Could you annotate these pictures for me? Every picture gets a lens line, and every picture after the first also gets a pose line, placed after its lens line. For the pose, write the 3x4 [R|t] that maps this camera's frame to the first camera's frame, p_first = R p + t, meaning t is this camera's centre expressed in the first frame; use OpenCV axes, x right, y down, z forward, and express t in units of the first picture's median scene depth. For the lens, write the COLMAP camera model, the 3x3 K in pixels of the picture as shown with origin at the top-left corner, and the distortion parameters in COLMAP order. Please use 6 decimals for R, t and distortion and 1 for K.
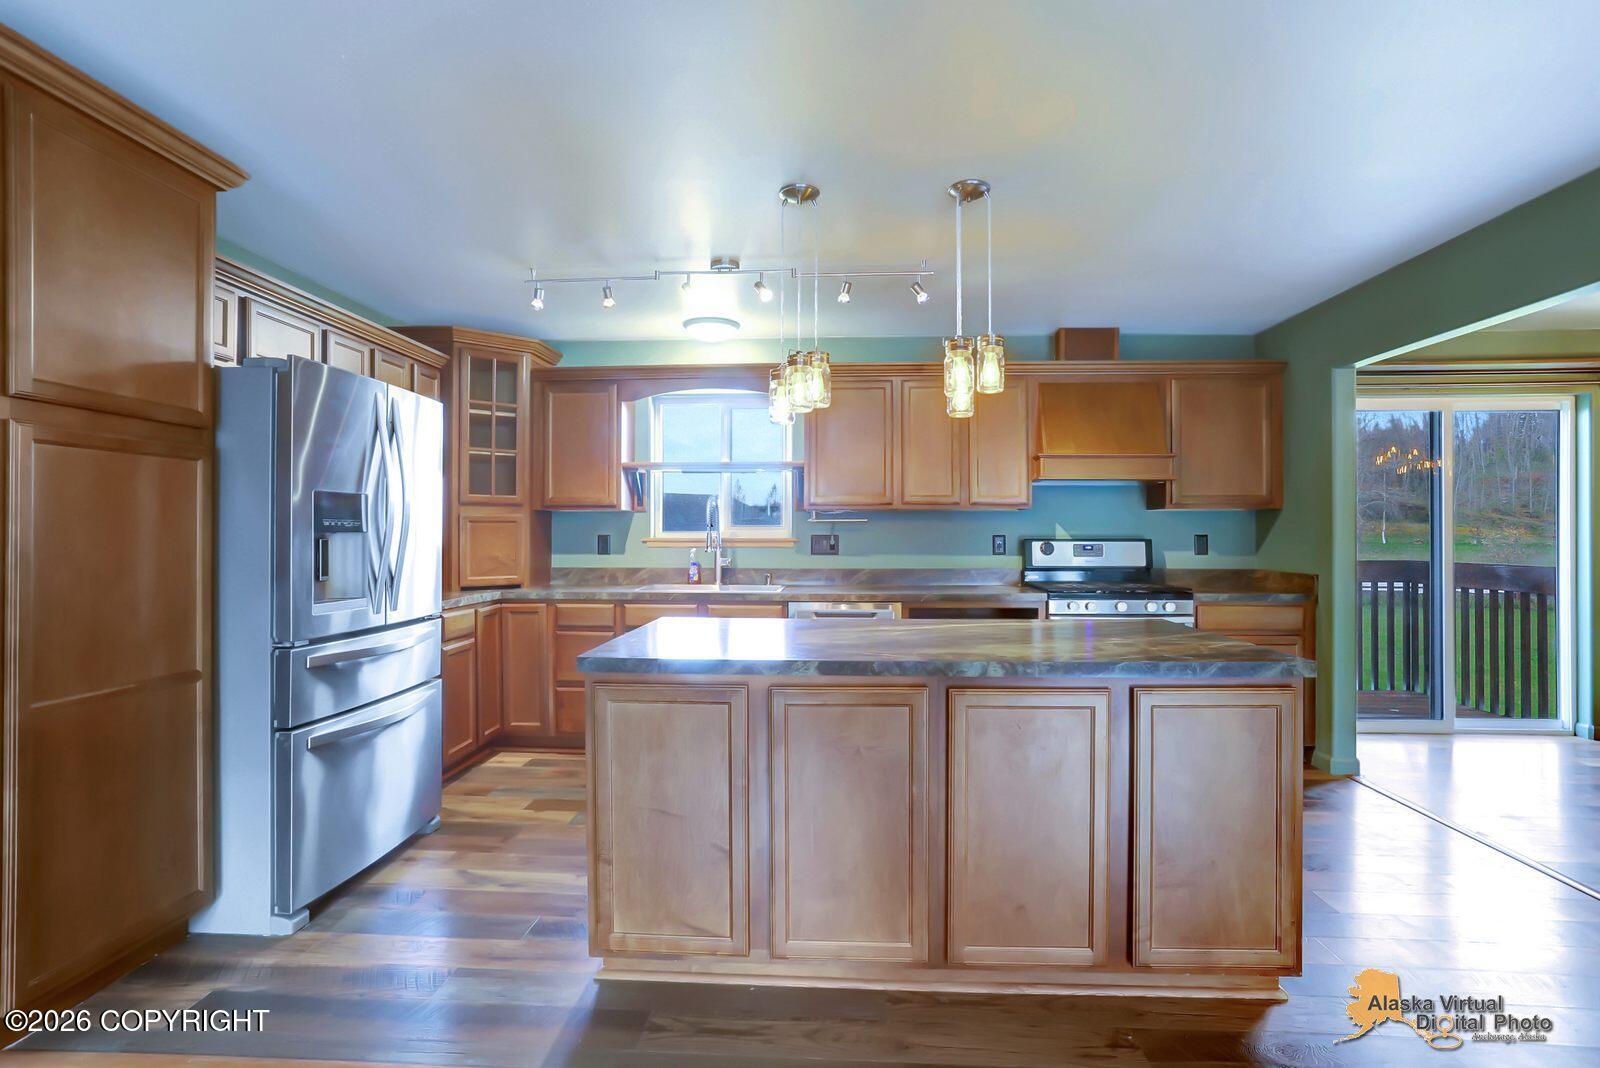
lens RADIAL K [[787.1, 0, 779.6], [0, 787.1, 530.7], [0, 0, 1]] dist [-0.045037, 0.020534]
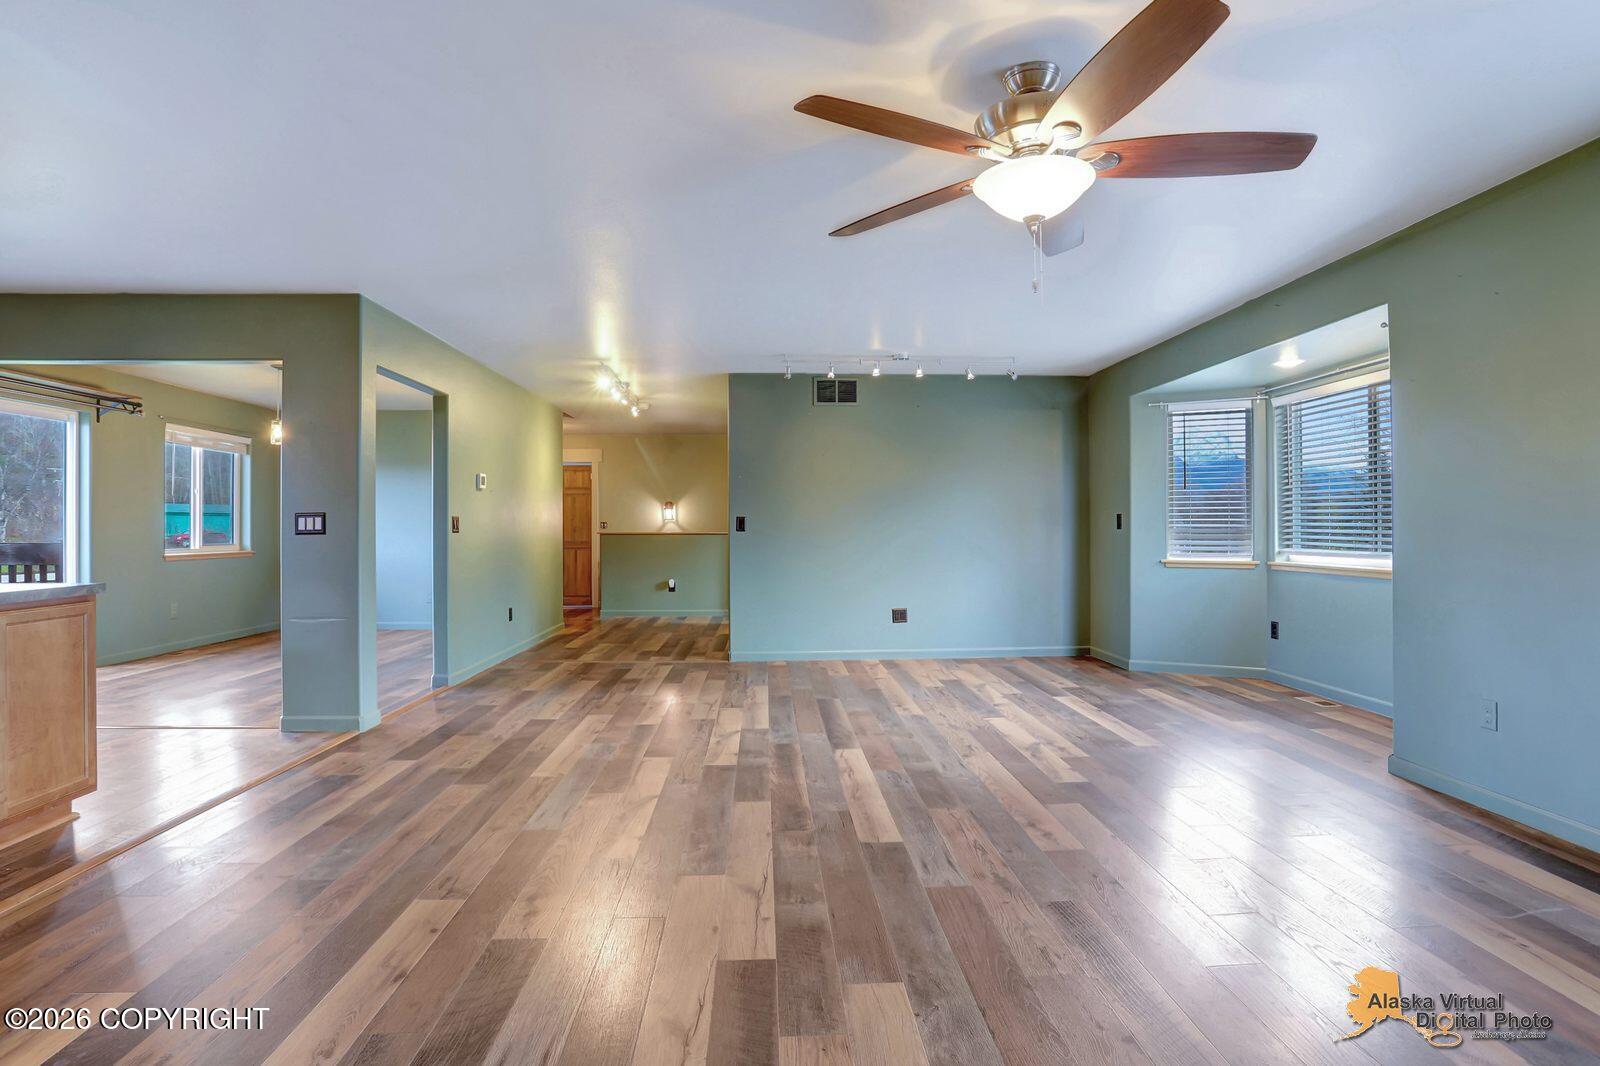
lens RADIAL K [[787.1, 0, 802.7], [0, 787.1, 526.3], [0, 0, 1]] dist [-0.045037, 0.020534]
pose [[-0.116377, 0.000764, 0.993205, -0.434705], [0.001074, 0.999999, -0.000643, 0.024087], [-0.993205, 0.000992, -0.116378, -0.094984]]
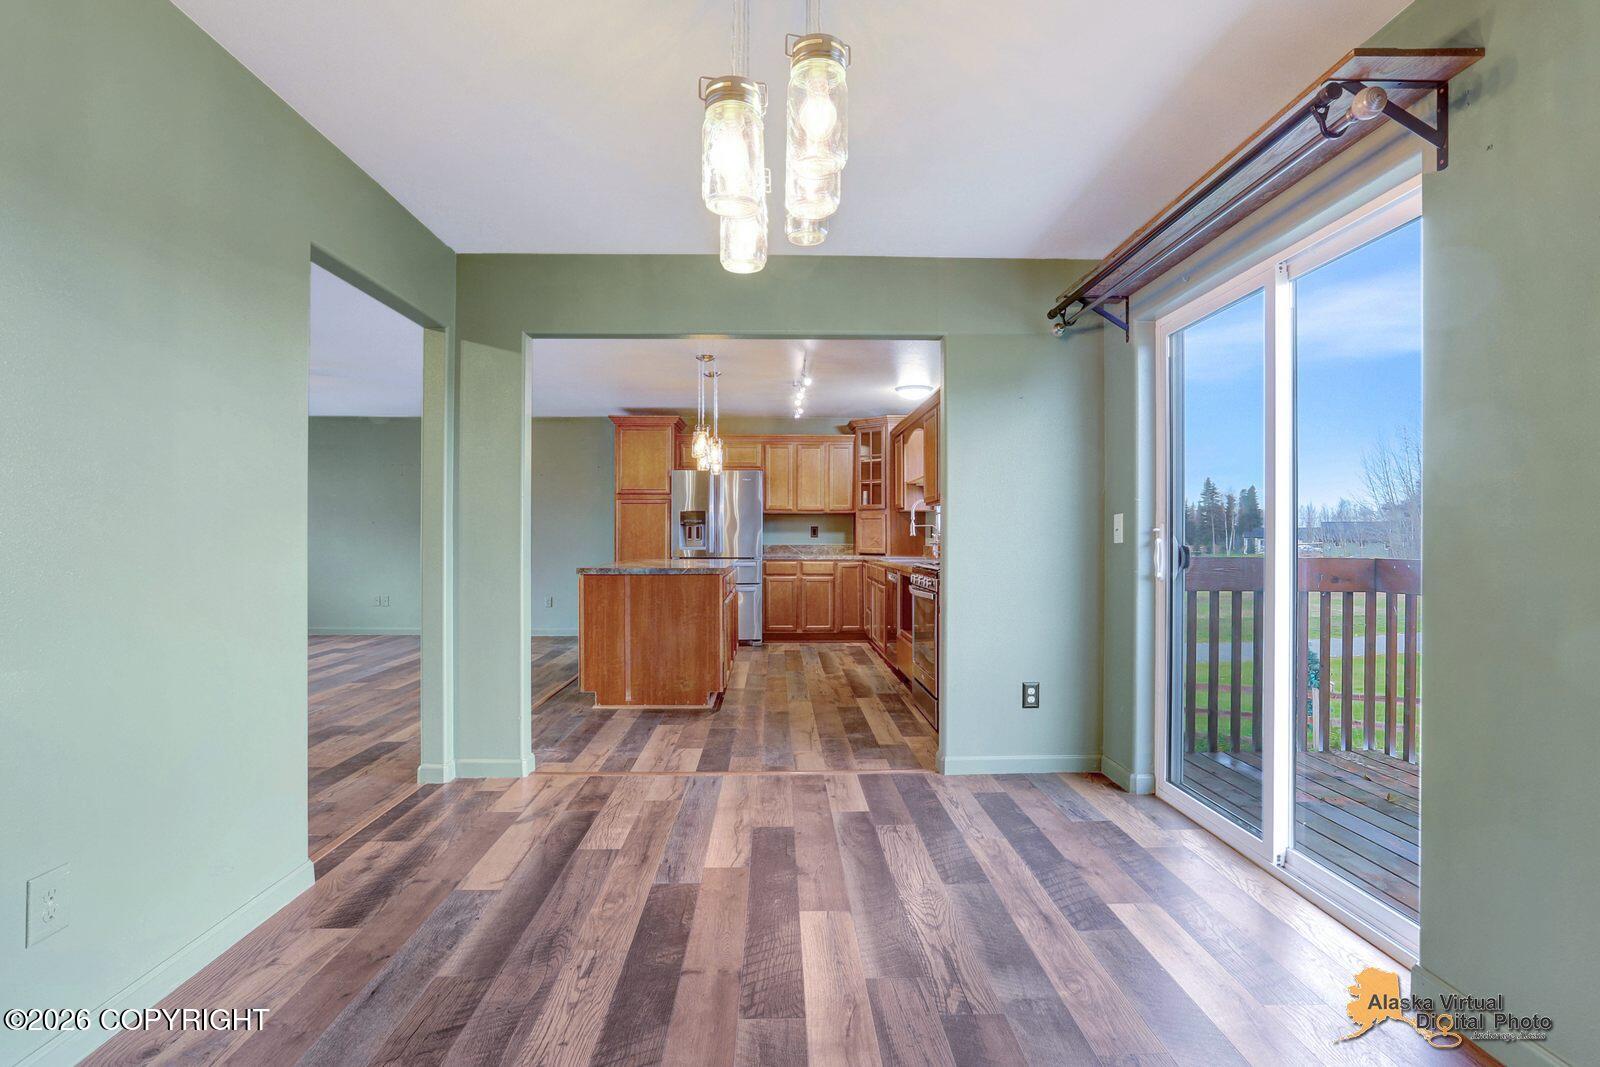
lens RADIAL K [[787.1, 0, 804.0], [0, 787.1, 534.6], [0, 0, 1]] dist [-0.045037, 0.020534]
pose [[0.106205, 0.000330, -0.994344, 1.399586], [0.000435, 1.000000, 0.000379, 0.023629], [0.994344, -0.000472, 0.106205, 0.612625]]
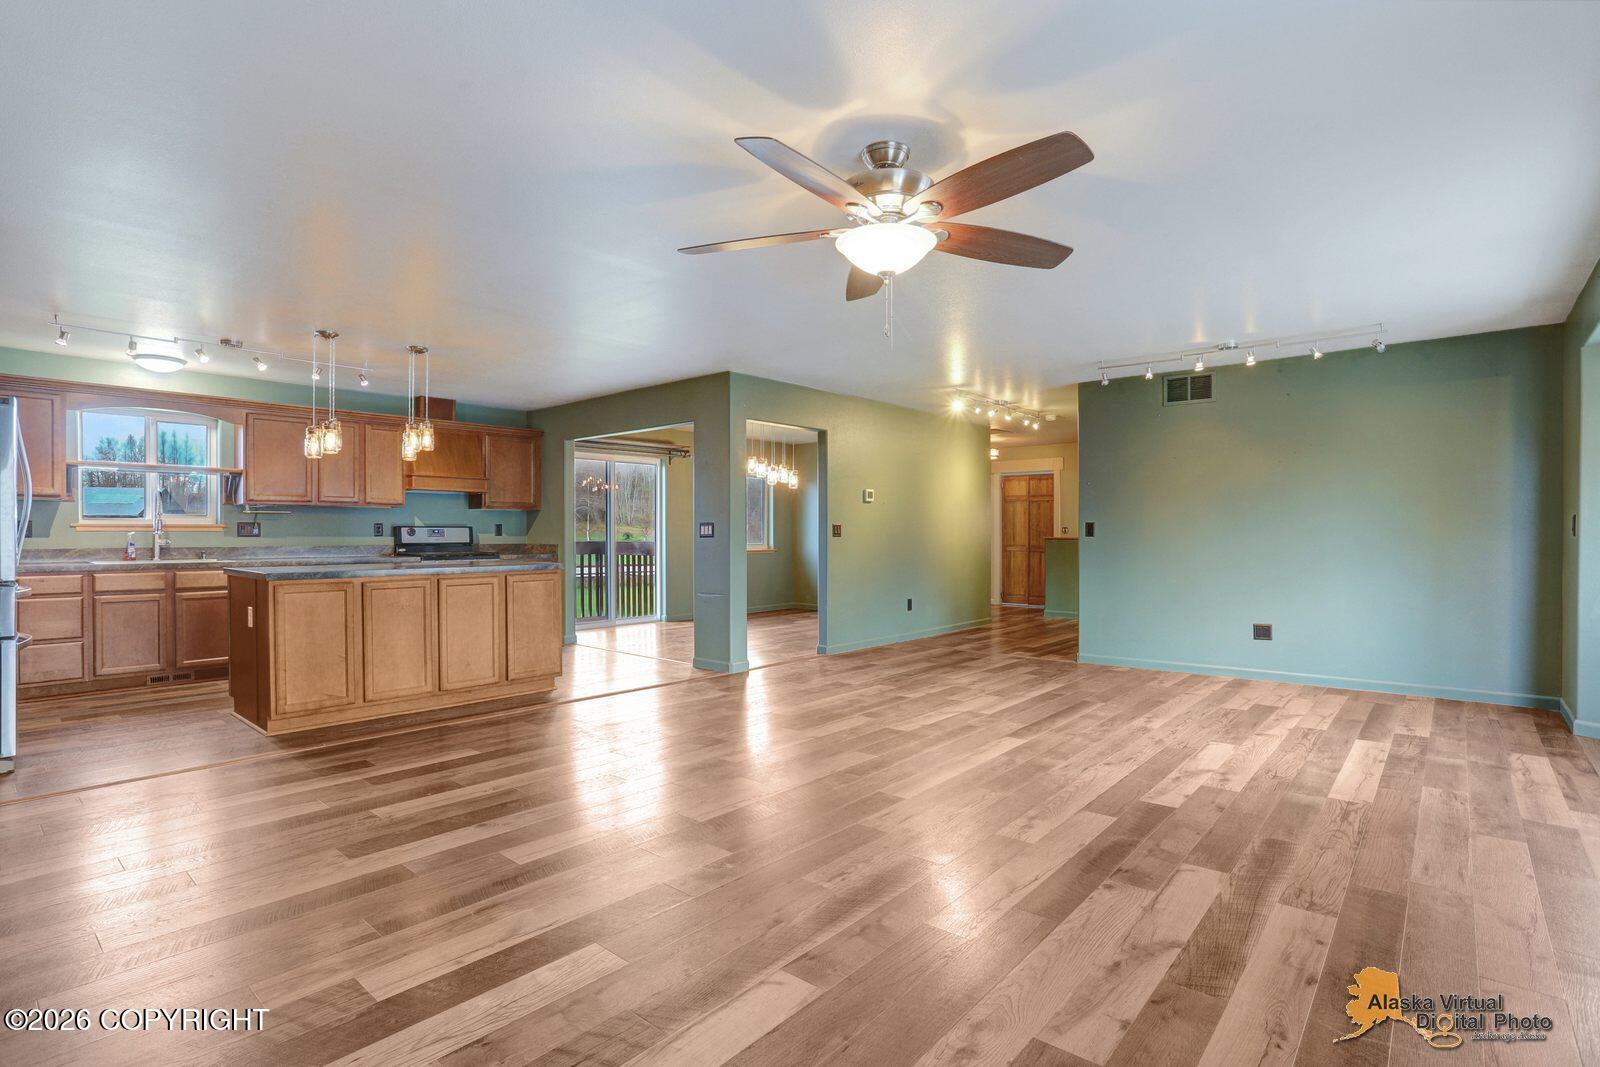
lens RADIAL K [[787.1, 0, 817.0], [0, 787.1, 534.2], [0, 0, 1]] dist [-0.045037, 0.020534]
pose [[0.582619, -0.002447, 0.812742, -0.475639], [0.000164, 0.999996, 0.002893, 0.023089], [-0.812745, -0.001552, 0.582617, -0.613561]]
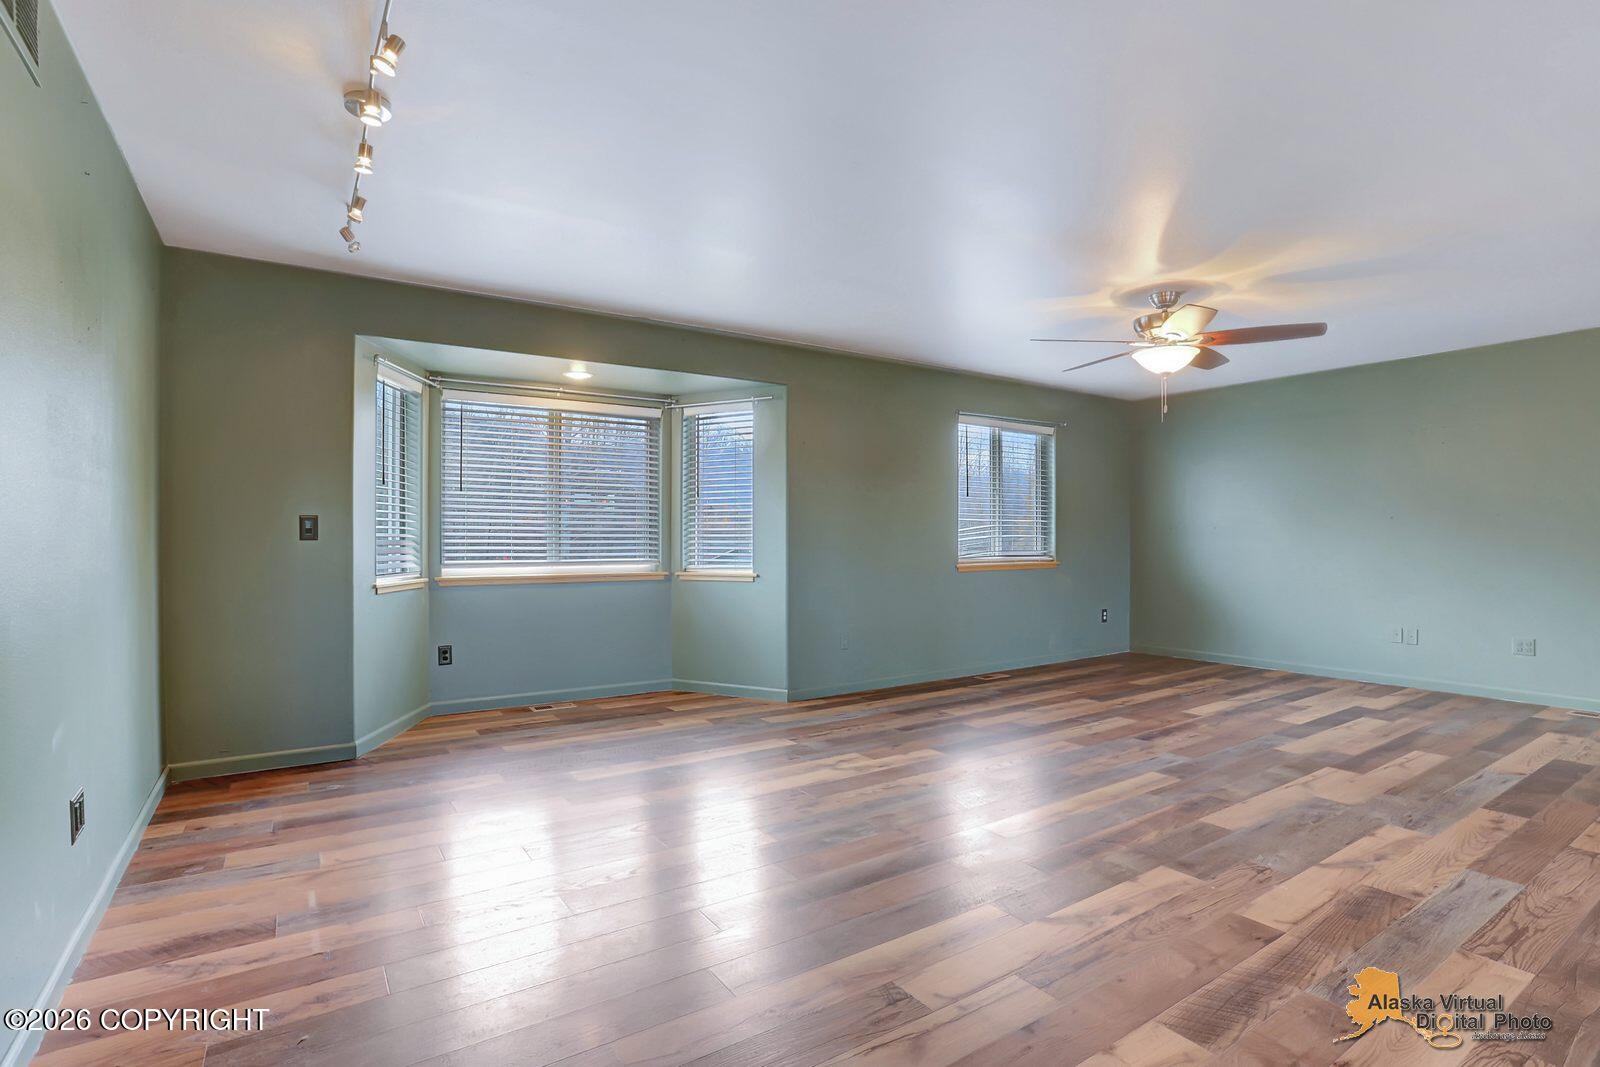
lens RADIAL K [[787.1, 0, 799.0], [0, 787.1, 526.5], [0, 0, 1]] dist [-0.045037, 0.020534]
pose [[-0.784927, -0.012156, -0.619469, 1.004423], [-0.000941, 0.999830, -0.018428, 0.028357], [0.619588, -0.013881, -0.784805, 0.178307]]
